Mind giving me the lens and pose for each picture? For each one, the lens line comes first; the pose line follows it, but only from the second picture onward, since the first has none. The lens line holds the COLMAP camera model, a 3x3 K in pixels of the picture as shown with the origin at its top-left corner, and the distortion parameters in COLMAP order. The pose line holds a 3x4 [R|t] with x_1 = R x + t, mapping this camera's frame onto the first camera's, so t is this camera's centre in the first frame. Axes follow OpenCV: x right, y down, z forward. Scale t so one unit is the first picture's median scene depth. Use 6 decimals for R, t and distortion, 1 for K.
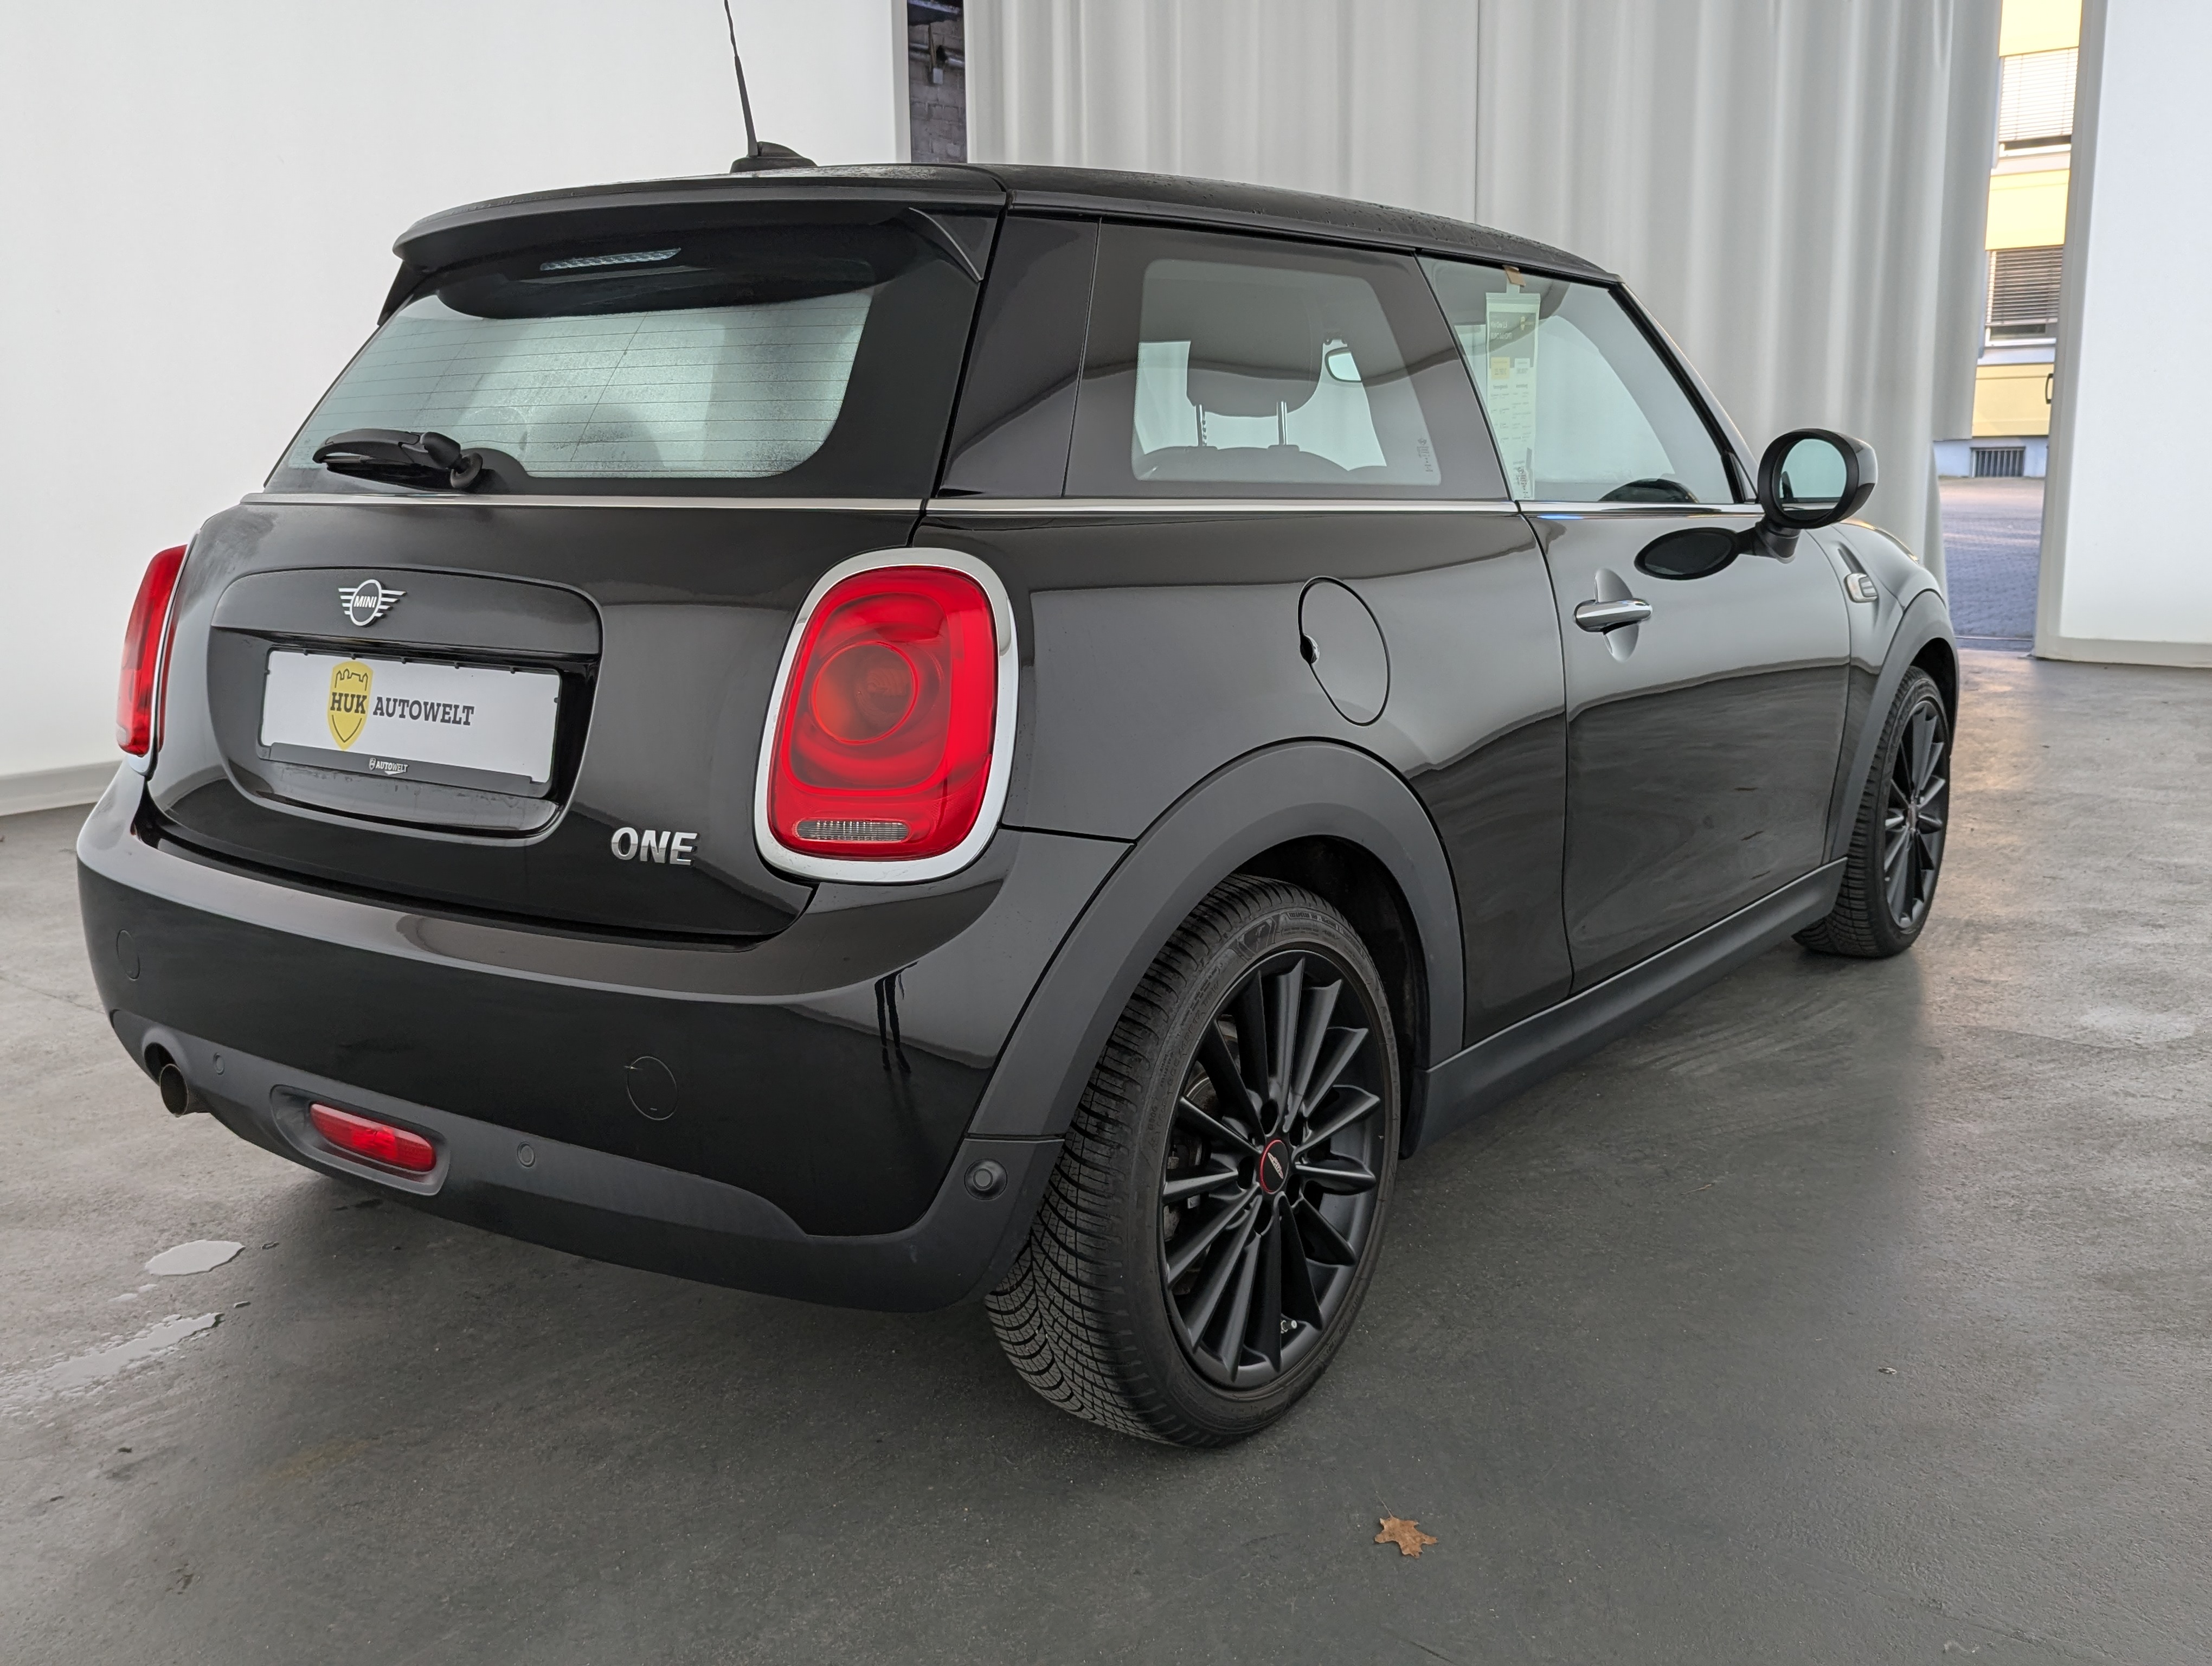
lens RADIAL K [[2036.7, 0, 1091.4], [0, 2036.7, 822.6], [0, 0, 1]] dist [0.037201, 0.000819]
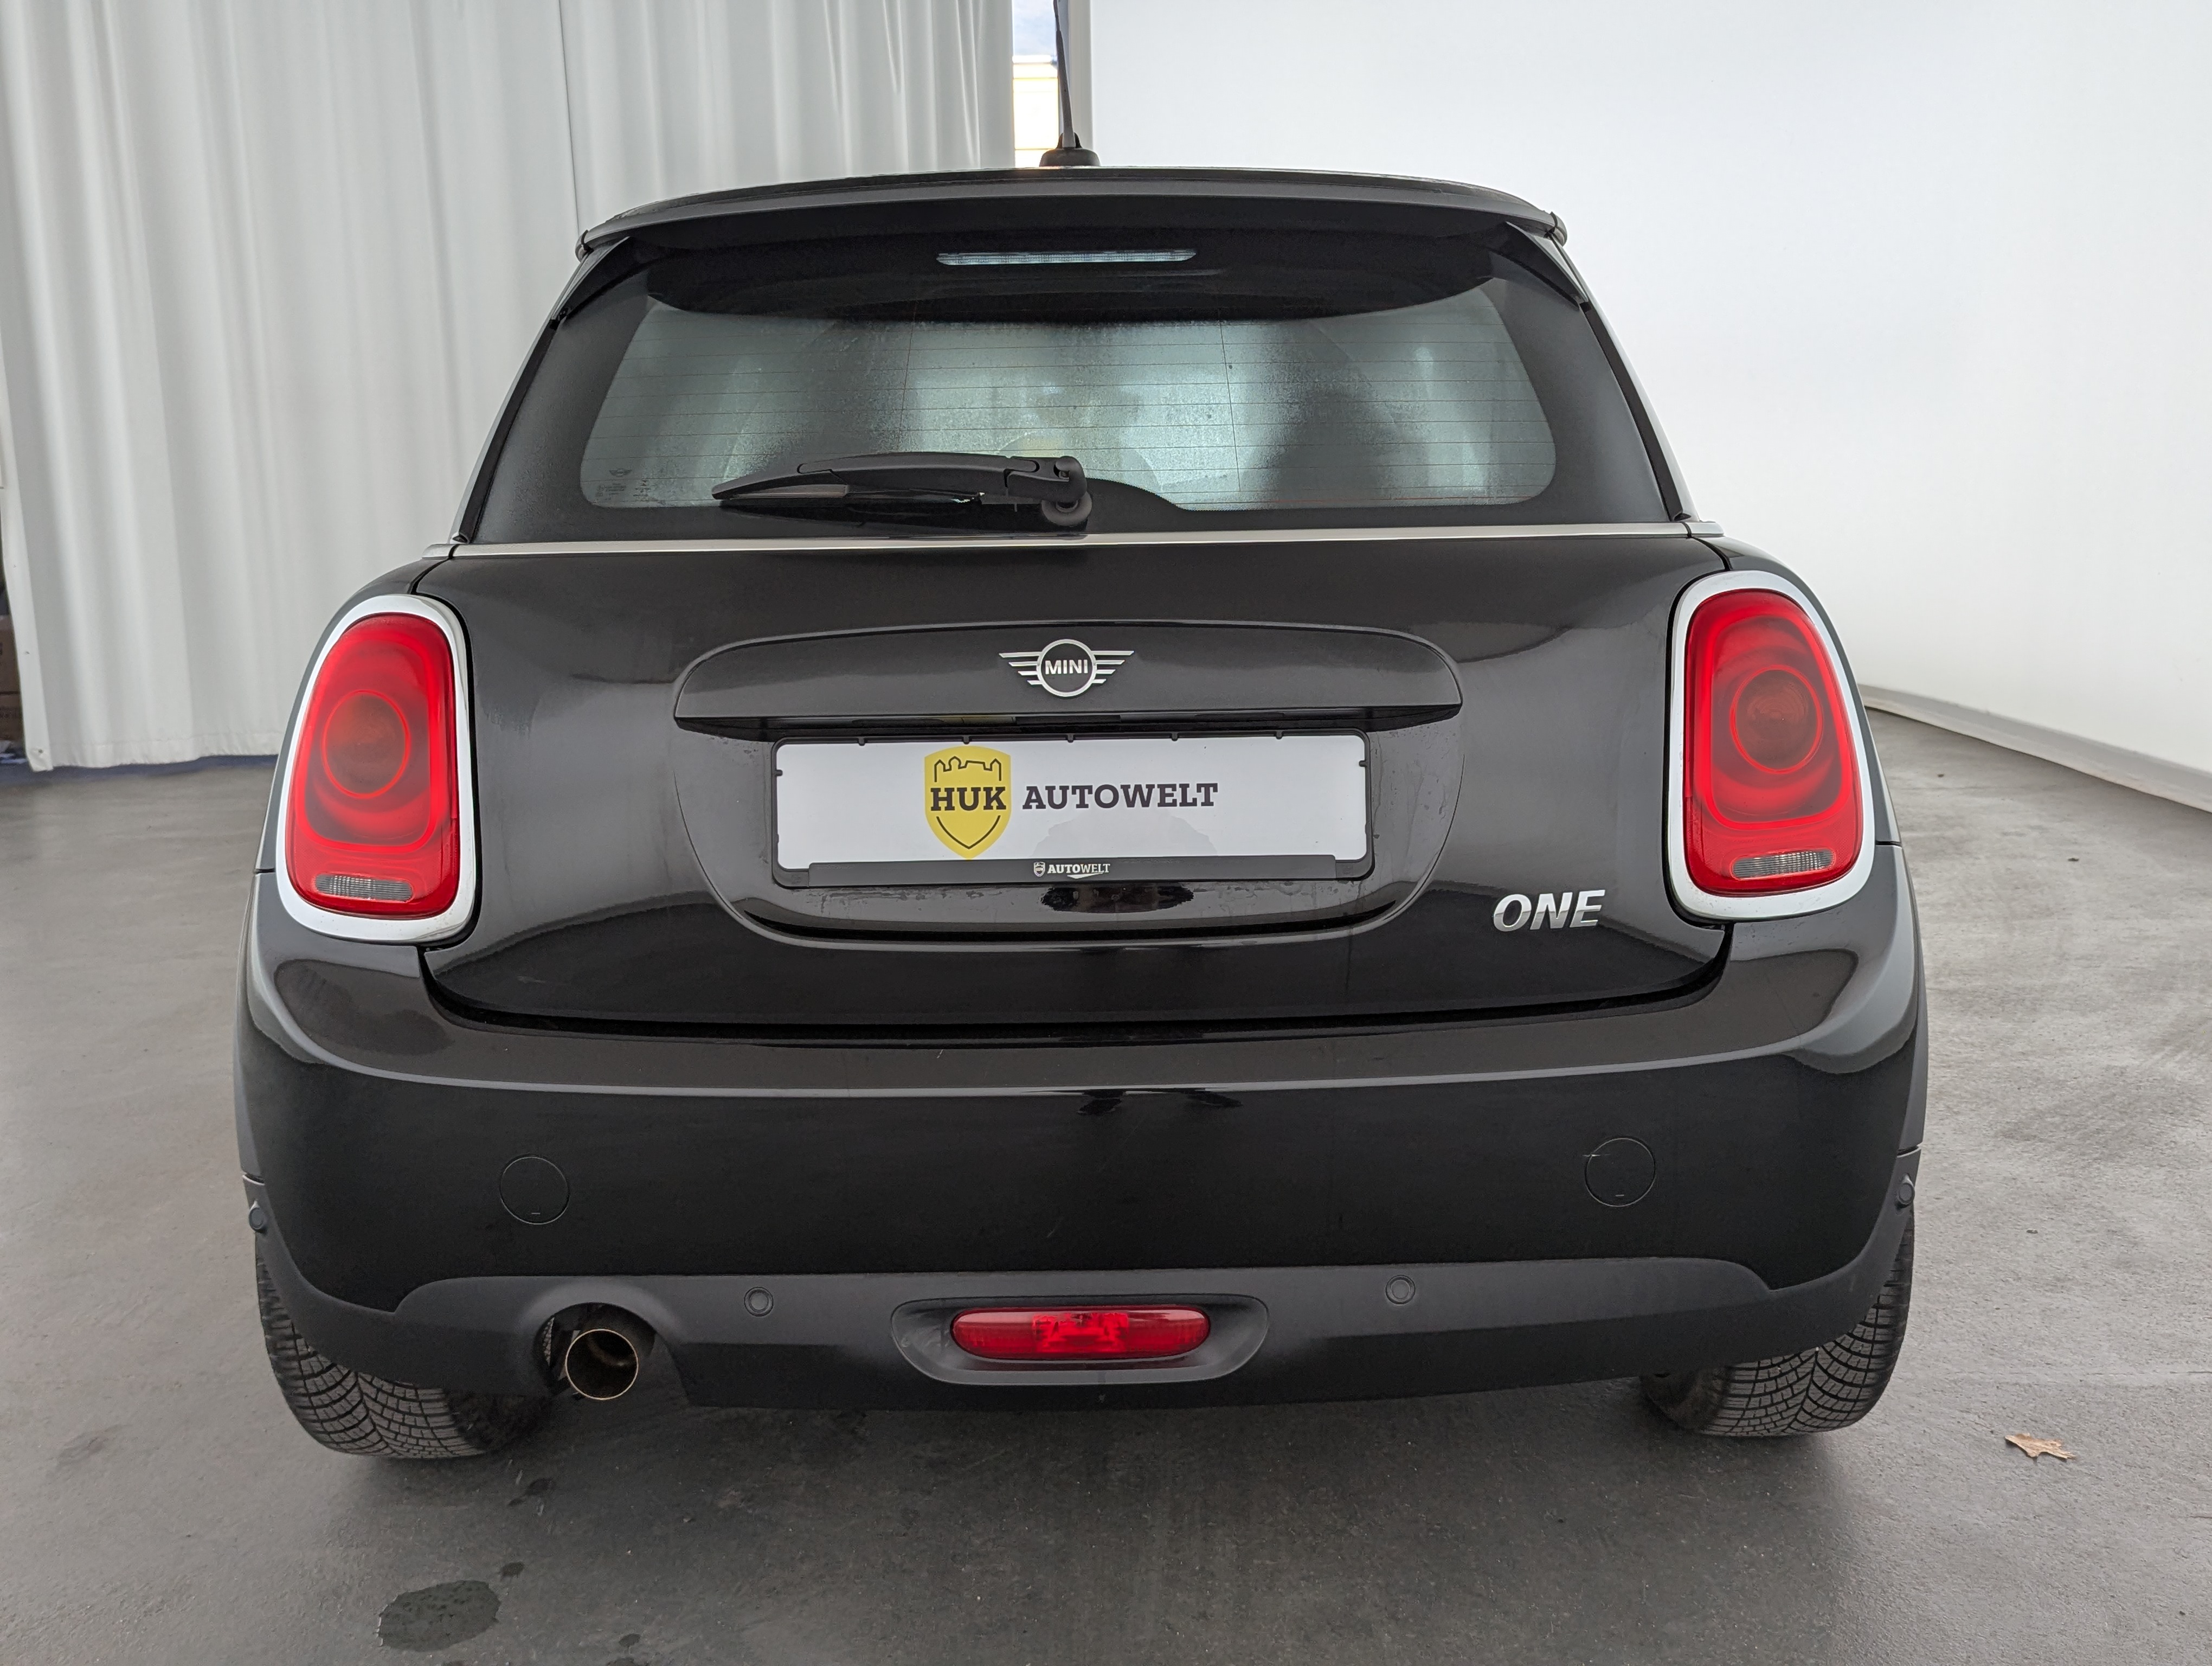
lens RADIAL K [[2067.9, 0, 1142.1], [0, 2067.9, 837.9], [0, 0, 1]] dist [0.048263, -0.008047]
pose [[0.800477, -0.102071, 0.590608, -0.865517], [0.112724, 0.993446, 0.018911, -0.056241], [-0.588668, 0.051438, 0.806737, 0.348750]]
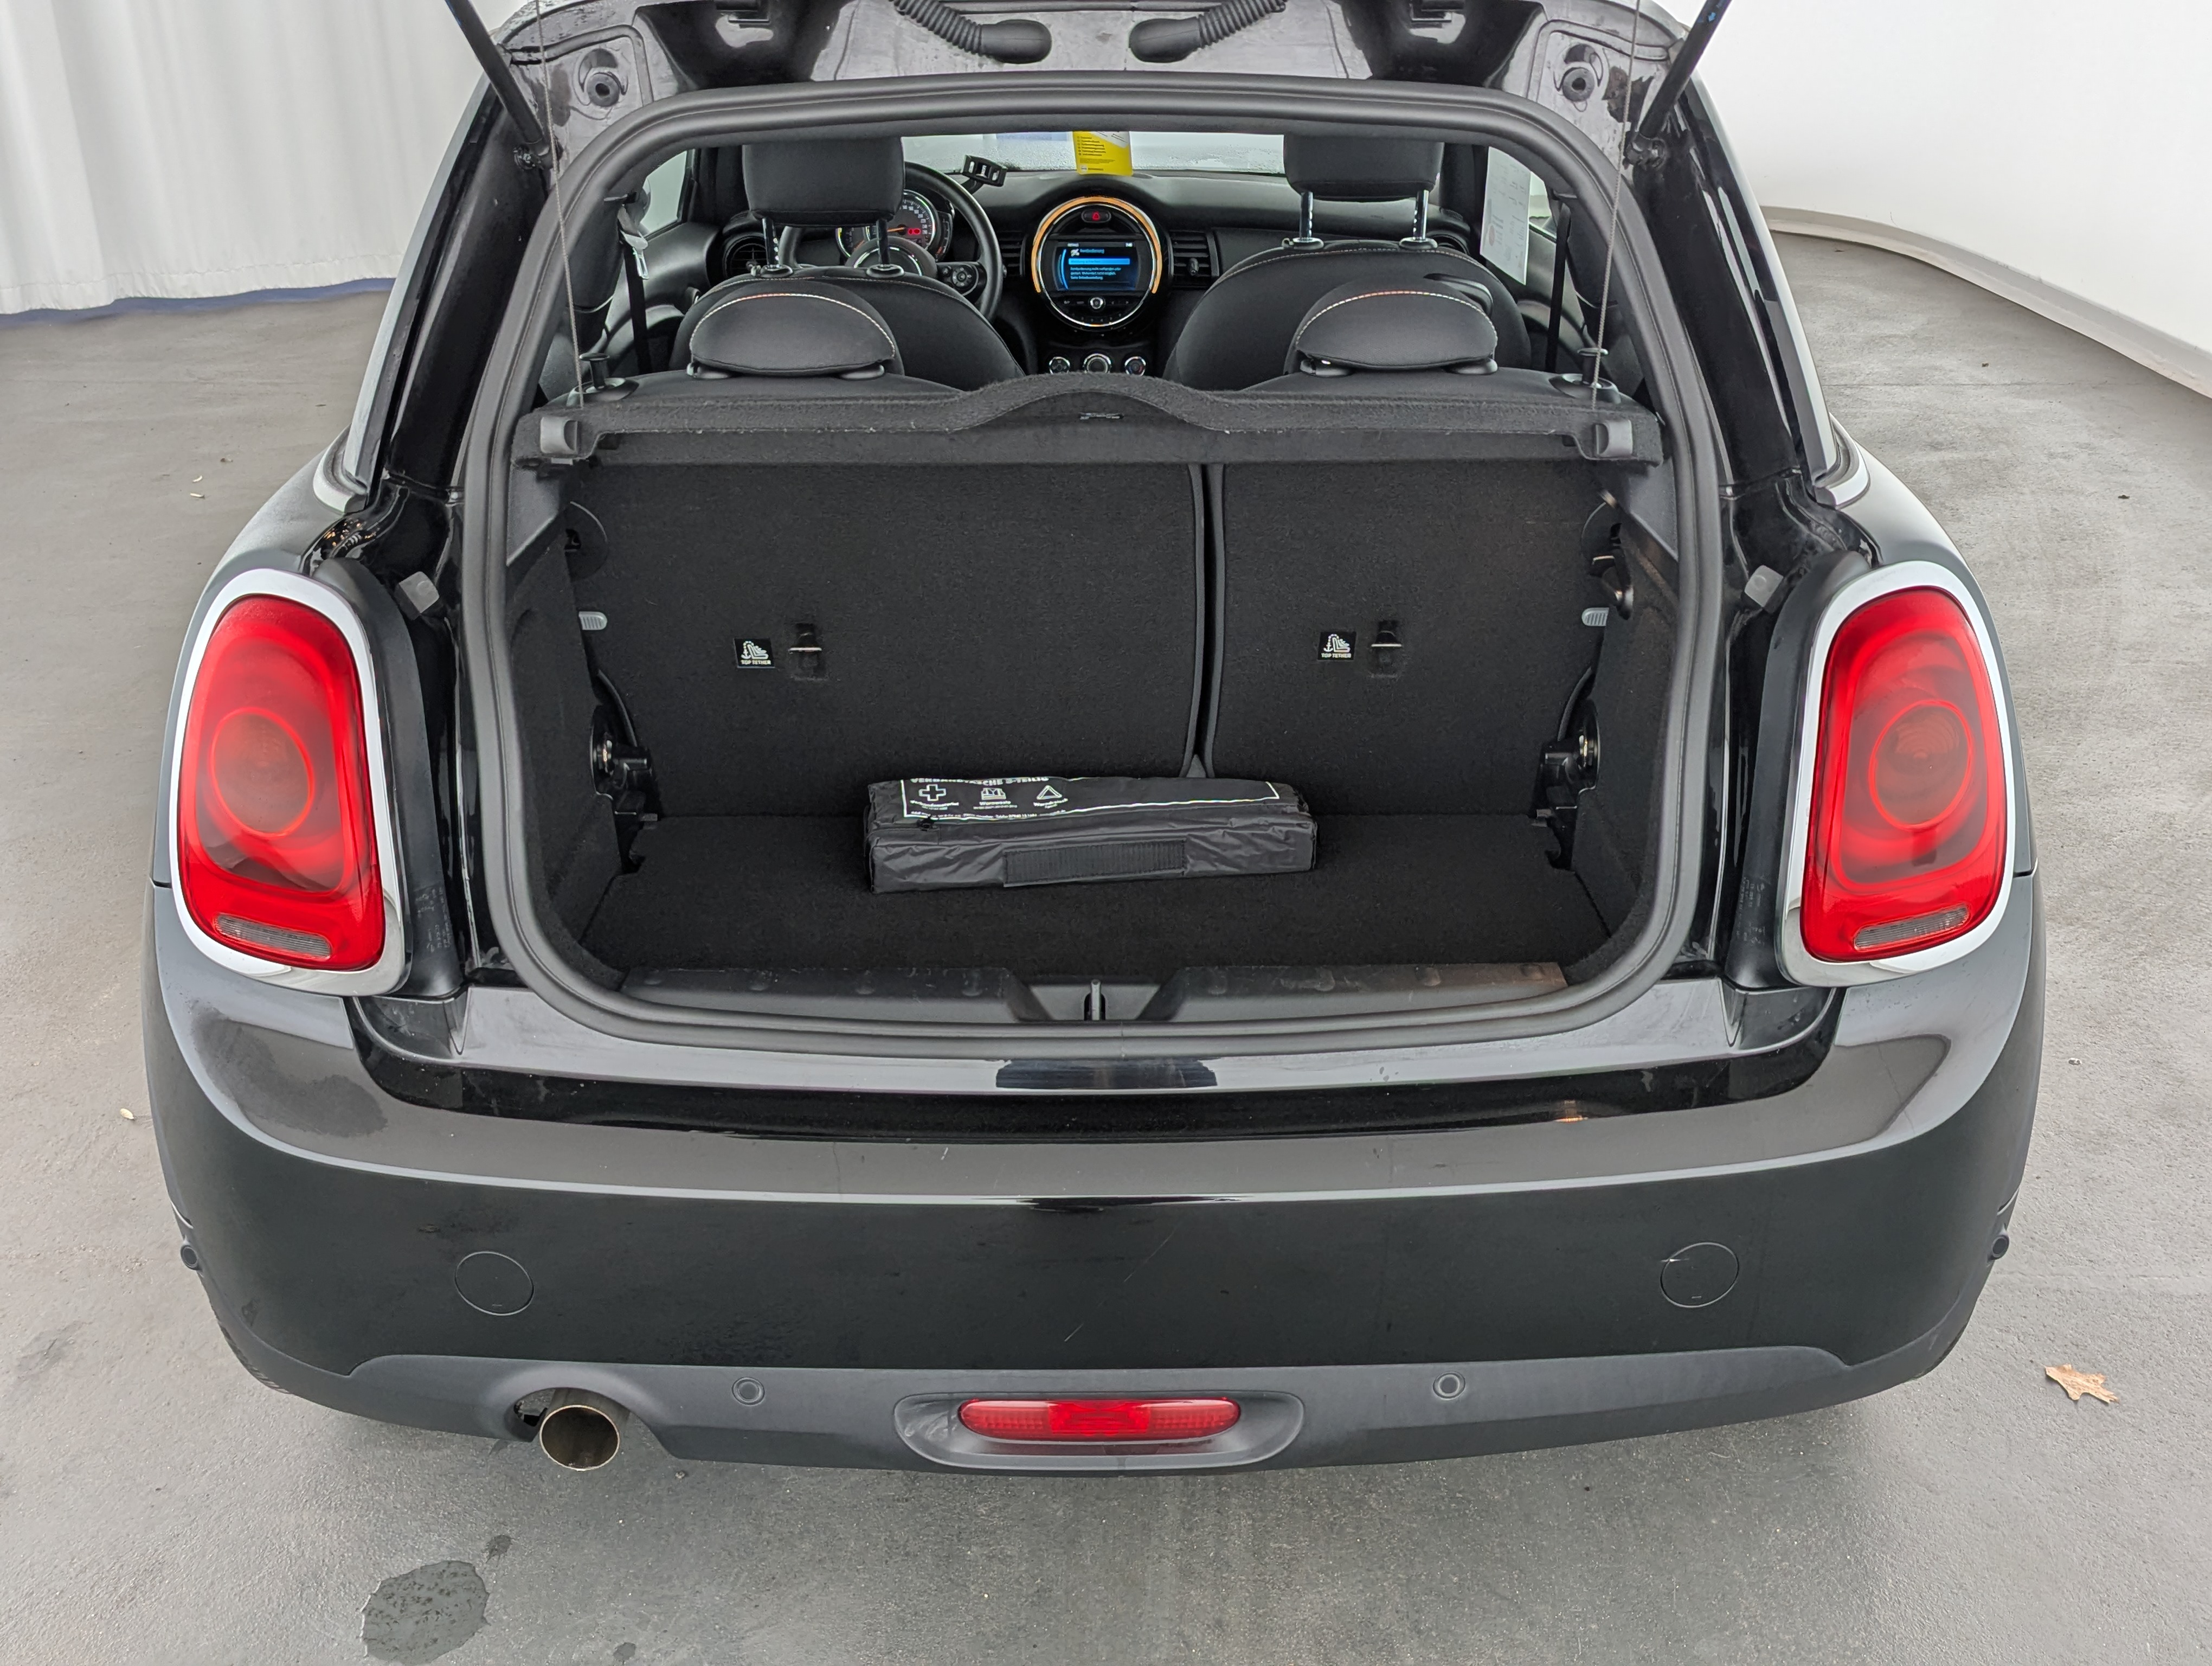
lens RADIAL K [[2067.9, 0, 1142.1], [0, 2067.9, 837.9], [0, 0, 1]] dist [0.048263, -0.008047]
pose [[0.796329, -0.237152, 0.556434, -0.772697], [0.095999, 0.957826, 0.270839, -0.269903], [-0.597197, -0.162260, 0.785511, 0.474126]]
